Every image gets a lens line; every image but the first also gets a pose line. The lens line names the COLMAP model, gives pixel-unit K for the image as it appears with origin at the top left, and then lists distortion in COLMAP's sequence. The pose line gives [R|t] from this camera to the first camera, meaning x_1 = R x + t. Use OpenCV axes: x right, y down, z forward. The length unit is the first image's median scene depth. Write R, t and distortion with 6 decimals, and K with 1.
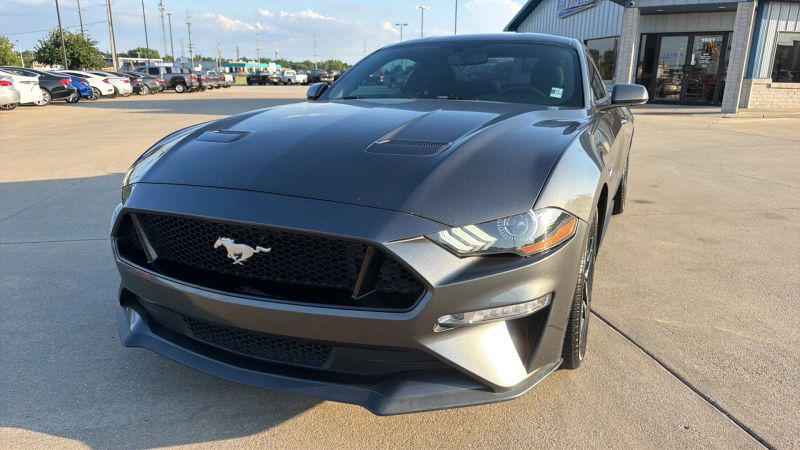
lens RADIAL K [[539.1, 0, 403.2], [0, 539.1, 232.0], [0, 0, 1]] dist [0.049442, -0.066714]
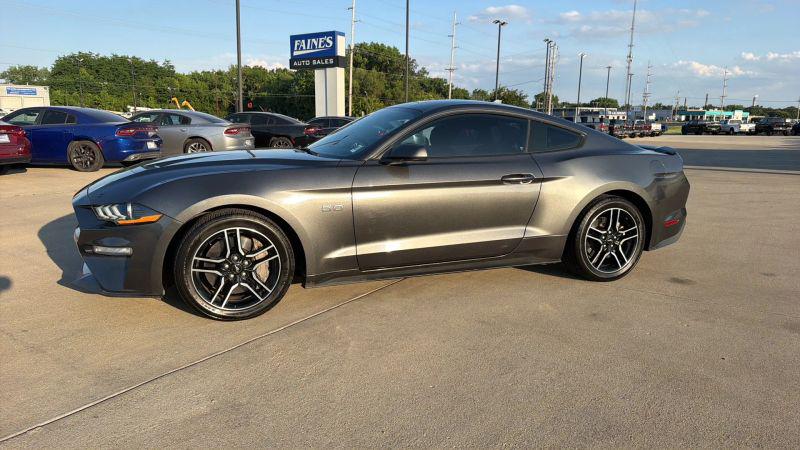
lens RADIAL K [[539.1, 0, 397.2], [0, 539.1, 228.9], [0, 0, 1]] dist [0.049442, -0.066714]
pose [[0.702634, 0.141442, -0.697352, 0.221051], [-0.202544, 0.979258, -0.005458, -0.012983], [0.682115, 0.145079, 0.716708, 0.026006]]
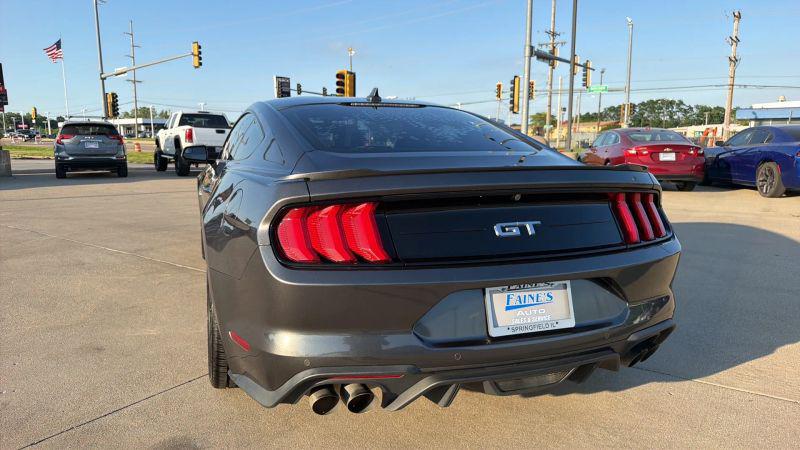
lens RADIAL K [[539.1, 0, 384.8], [0, 539.1, 226.4], [0, 0, 1]] dist [0.049442, -0.066714]
pose [[-0.724489, 0.101317, -0.681799, 0.180751], [-0.189957, 0.921488, 0.338787, -0.112966], [0.662595, 0.374960, -0.648362, 0.402617]]
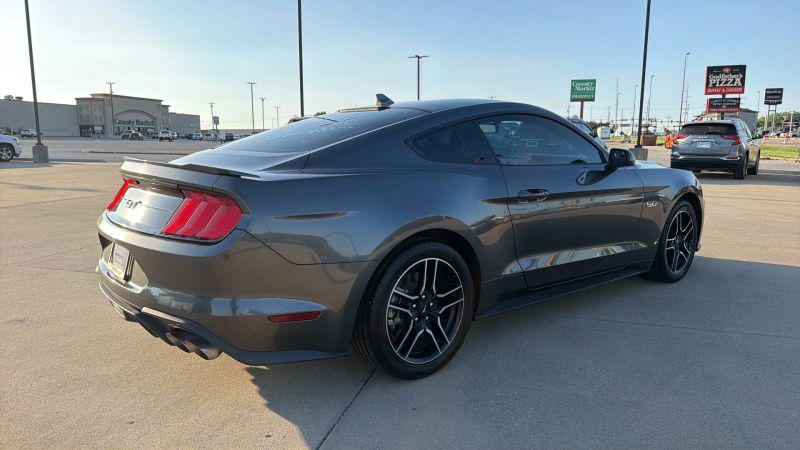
lens RADIAL K [[539.1, 0, 392.9], [0, 539.1, 229.2], [0, 0, 1]] dist [0.049442, -0.066714]
pose [[-0.893869, -0.081937, 0.440778, -0.050999], [0.112745, 0.910479, 0.397890, -0.127669], [-0.433921, 0.405357, -0.804611, 0.446196]]
